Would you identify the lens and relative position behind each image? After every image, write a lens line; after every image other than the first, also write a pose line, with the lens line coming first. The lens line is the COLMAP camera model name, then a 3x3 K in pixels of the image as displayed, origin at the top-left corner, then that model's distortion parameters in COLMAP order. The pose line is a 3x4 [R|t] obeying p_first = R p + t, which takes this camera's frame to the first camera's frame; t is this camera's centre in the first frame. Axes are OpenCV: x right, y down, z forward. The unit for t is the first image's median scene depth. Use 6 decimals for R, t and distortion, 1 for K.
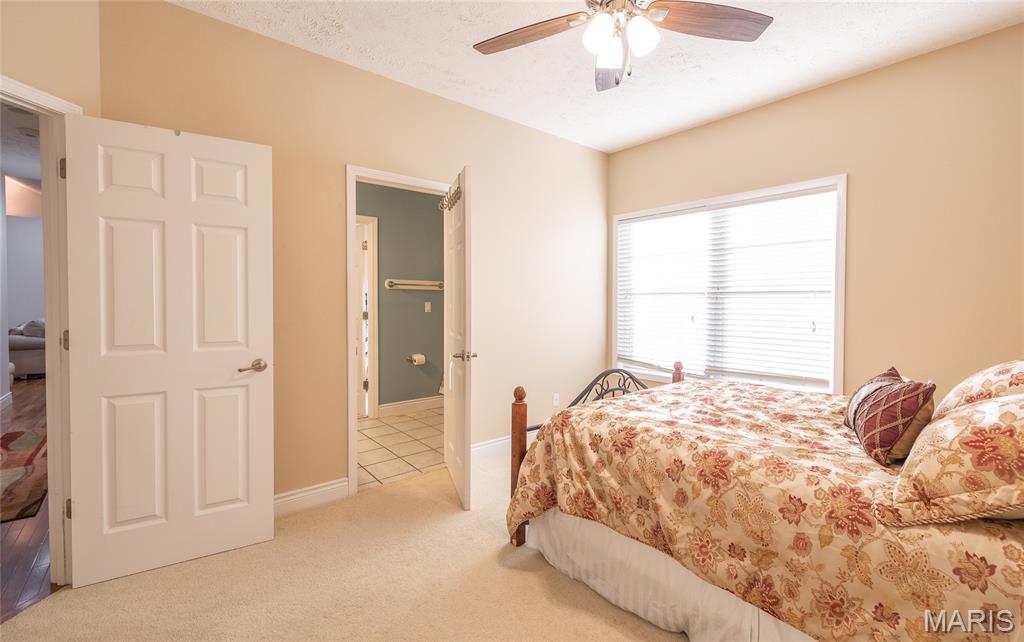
lens RADIAL K [[433.3, 0, 512.5], [0, 433.3, 309.8], [0, 0, 1]] dist [0.000432, -0.000002]
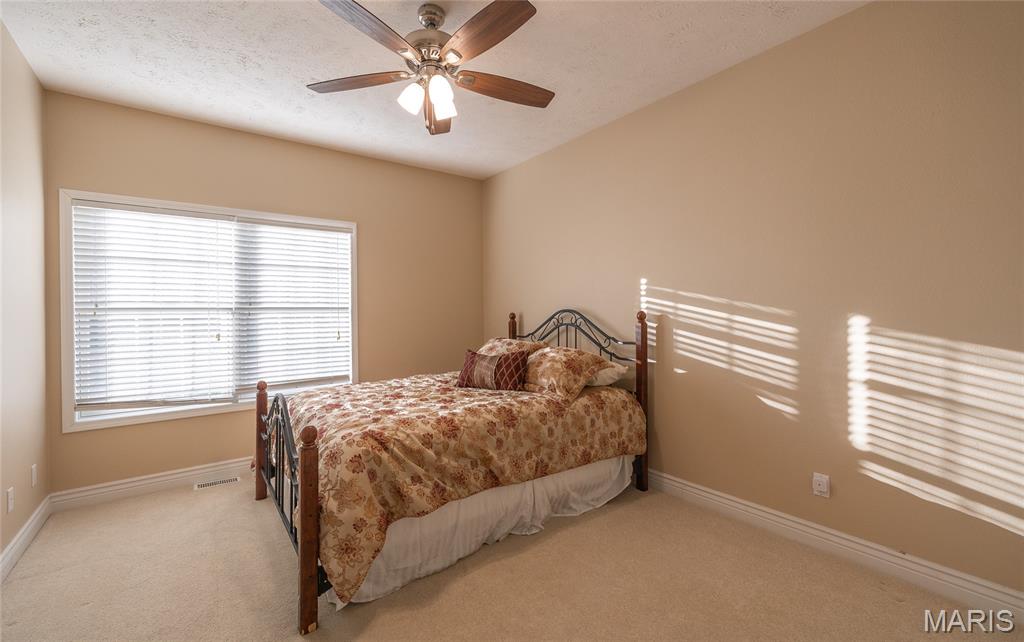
lens RADIAL K [[433.3, 0, 512.5], [0, 433.3, 309.8], [0, 0, 1]] dist [0.000432, -0.000002]
pose [[0.040827, 0.002108, 0.999164, -0.592482], [0.034081, 0.999413, -0.003501, -0.015508], [-0.998585, 0.034196, 0.040731, 0.458292]]
